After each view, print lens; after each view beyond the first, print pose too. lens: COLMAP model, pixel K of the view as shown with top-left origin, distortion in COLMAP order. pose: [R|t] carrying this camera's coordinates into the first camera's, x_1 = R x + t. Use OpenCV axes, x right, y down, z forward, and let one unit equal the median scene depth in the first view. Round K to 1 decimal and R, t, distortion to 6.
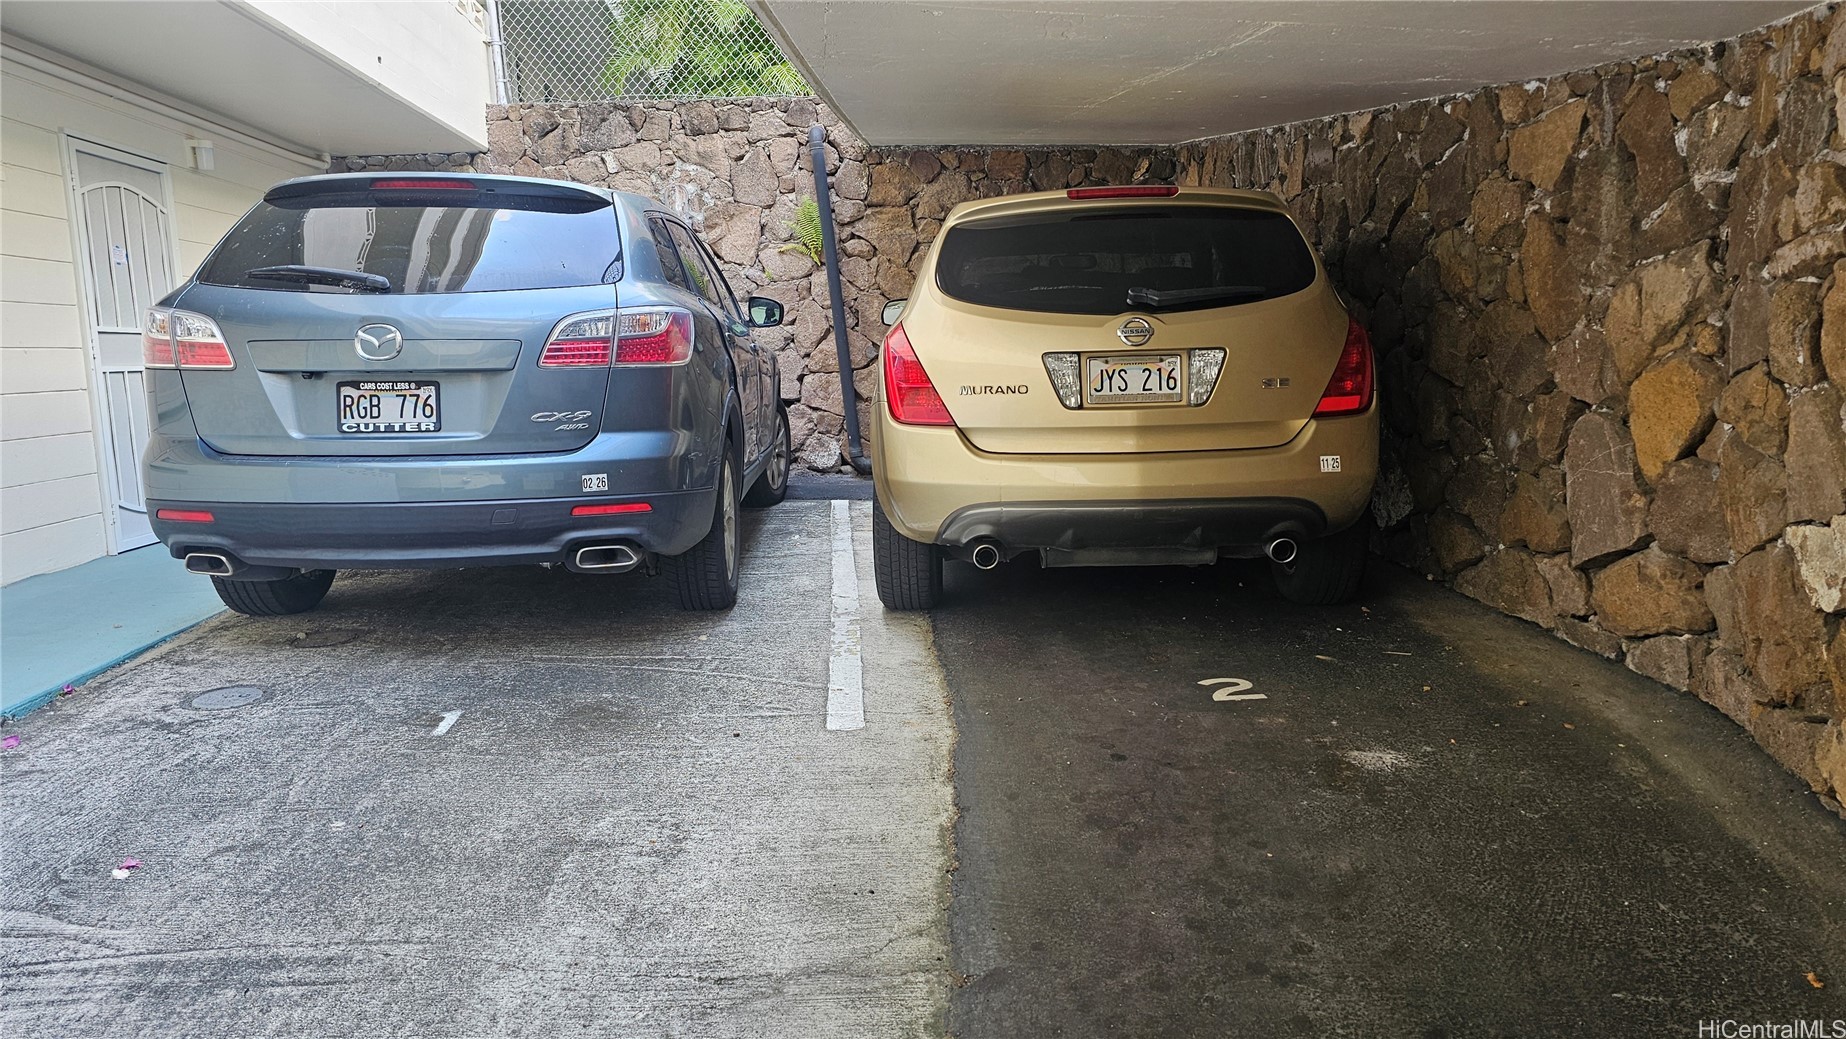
lens RADIAL K [[1264.0, 0, 926.5], [0, 1264.0, 524.2], [0, 0, 1]] dist [0.044863, -0.000395]
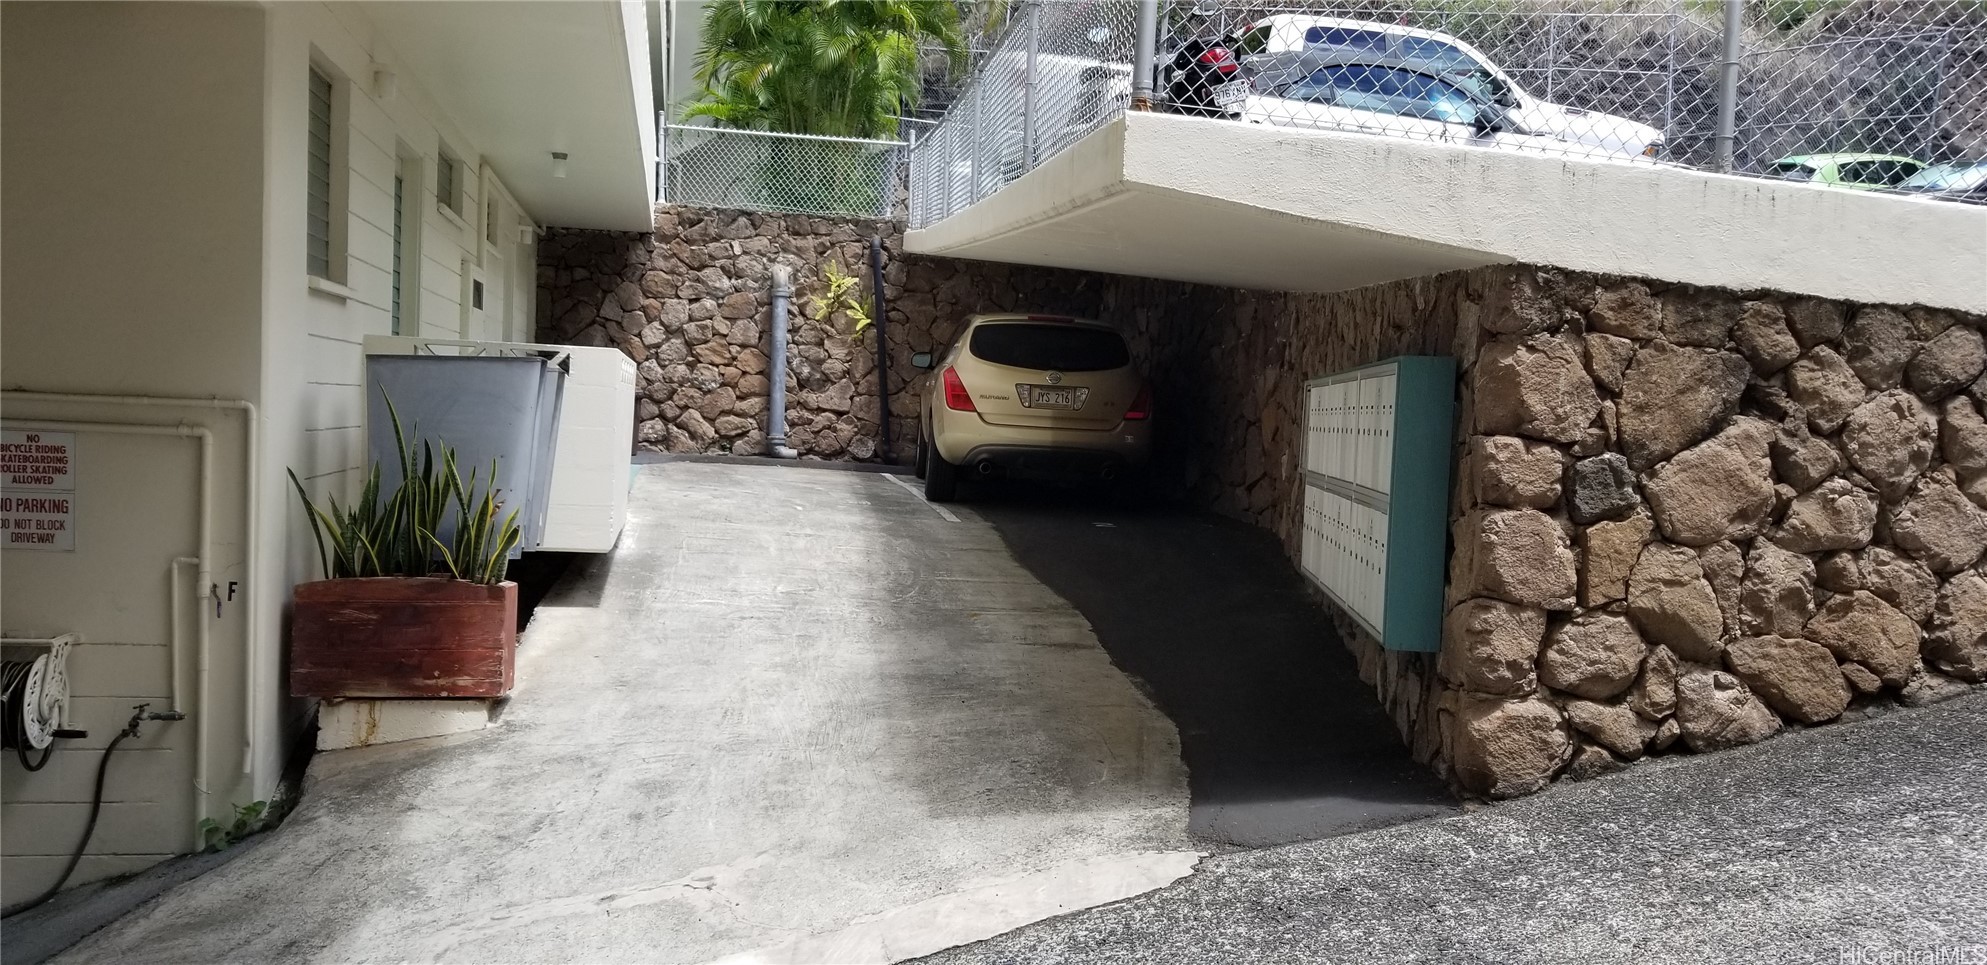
lens RADIAL K [[1416.0, 0, 994.9], [0, 1416.0, 482.9], [0, 0, 1]] dist [-0.005171, -0.000115]
pose [[0.993365, 0.075636, 0.086637, -0.070153], [-0.068210, 0.993985, -0.085682, 0.120831], [-0.092596, 0.079204, 0.992549, -0.699570]]
